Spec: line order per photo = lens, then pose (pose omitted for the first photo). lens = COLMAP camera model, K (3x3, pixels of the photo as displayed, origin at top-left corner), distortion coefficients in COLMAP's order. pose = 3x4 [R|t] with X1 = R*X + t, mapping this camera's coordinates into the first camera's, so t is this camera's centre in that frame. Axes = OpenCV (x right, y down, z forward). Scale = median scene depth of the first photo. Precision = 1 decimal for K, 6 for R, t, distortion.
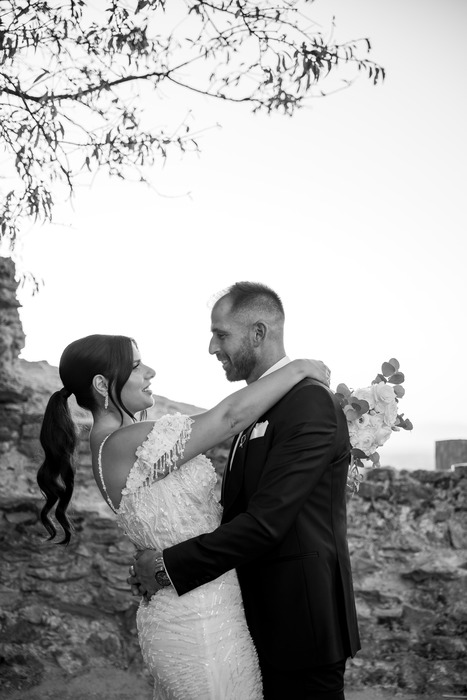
lens RADIAL K [[1117.2, 0, 235.9], [0, 1117.2, 353.0], [0, 0, 1]] dist [0.194497, 0.936245]
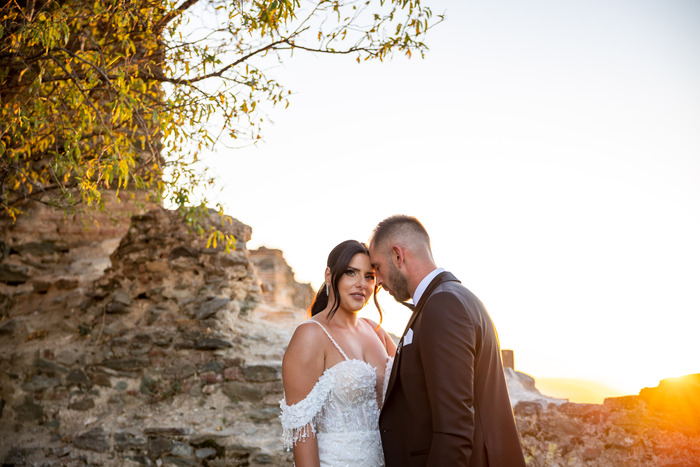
lens RADIAL K [[999.2, 0, 351.1], [0, 999.2, 230.5], [0, 0, 1]] dist [0.171818, 0.138454]
pose [[0.895573, -0.094380, -0.434788, 0.392085], [0.057121, 0.993545, -0.098012, 0.034829], [0.441232, 0.062941, 0.895183, 0.165829]]
